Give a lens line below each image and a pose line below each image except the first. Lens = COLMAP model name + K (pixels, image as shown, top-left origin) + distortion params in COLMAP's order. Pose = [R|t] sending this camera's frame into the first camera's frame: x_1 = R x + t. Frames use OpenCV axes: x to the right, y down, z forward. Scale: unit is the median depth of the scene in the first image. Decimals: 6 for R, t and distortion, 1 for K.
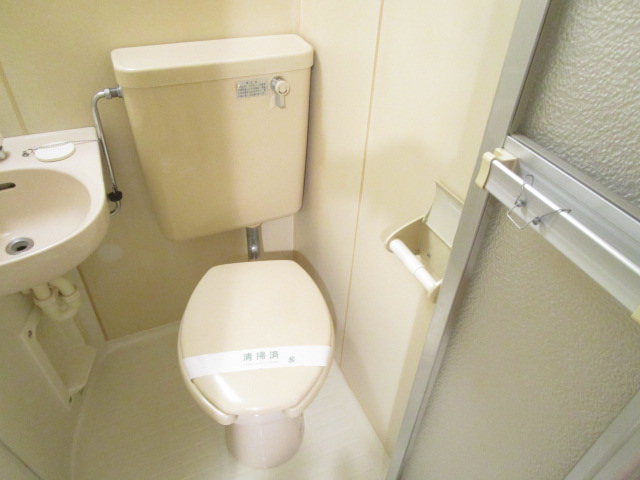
lens RADIAL K [[467.1, 0, 320.0], [0, 467.1, 240.0], [0, 0, 1]] dist [-0.050686, 0.041553]
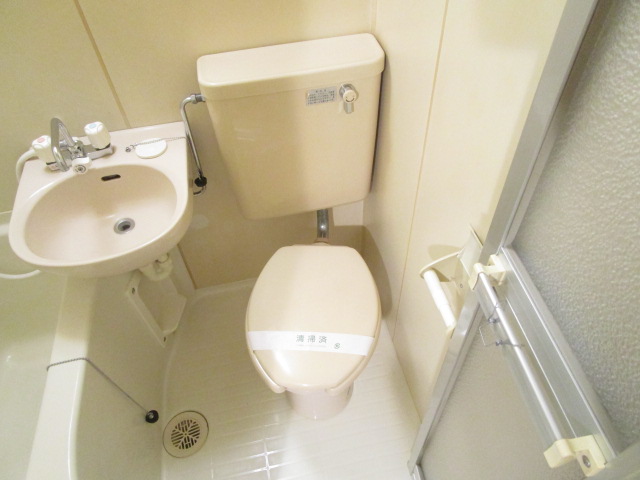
lens RADIAL K [[467.1, 0, 320.0], [0, 467.1, 240.0], [0, 0, 1]] dist [-0.050686, 0.041553]
pose [[0.974796, 0.102409, -0.198204, 0.093793], [-0.067184, 0.981929, 0.176923, -0.191285], [0.212741, -0.159148, 0.964061, -0.072774]]
